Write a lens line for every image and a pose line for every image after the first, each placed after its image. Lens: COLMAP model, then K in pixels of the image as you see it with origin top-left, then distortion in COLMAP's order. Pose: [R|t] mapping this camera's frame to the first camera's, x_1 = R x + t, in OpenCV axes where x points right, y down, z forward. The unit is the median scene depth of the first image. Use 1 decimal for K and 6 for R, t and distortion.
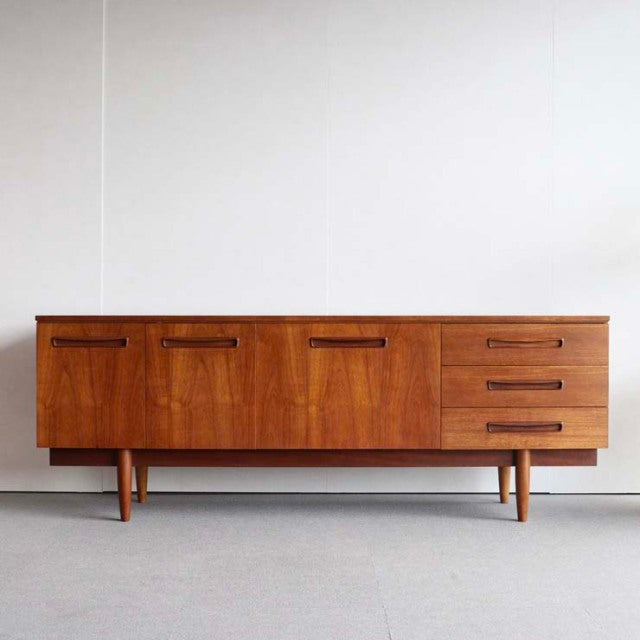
lens RADIAL K [[1012.4, 0, 320.0], [0, 1012.4, 320.0], [0, 0, 1]] dist [-0.068912, 0.031022]
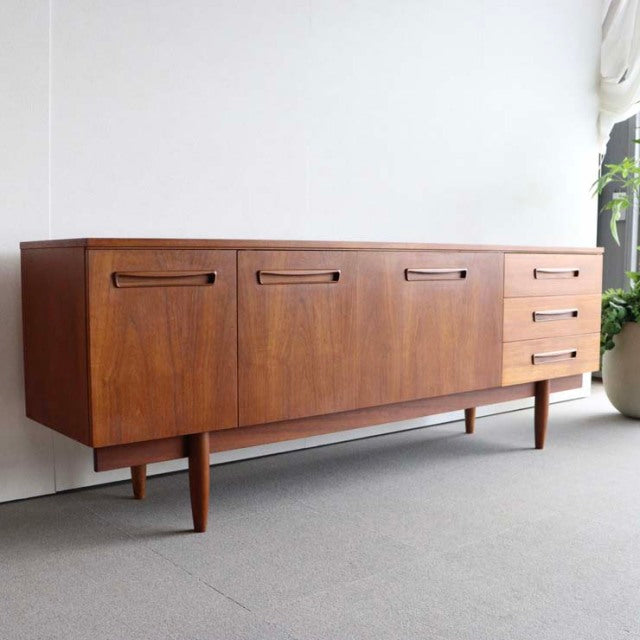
lens RADIAL K [[811.7, 0, 320.0], [0, 811.7, 320.0], [0, 0, 1]] dist [-0.144202, 0.000736]
pose [[0.775516, -0.047383, 0.629547, -0.484373], [0.004664, 0.997582, 0.069338, 0.012592], [-0.631310, -0.050836, 0.773862, 0.526567]]
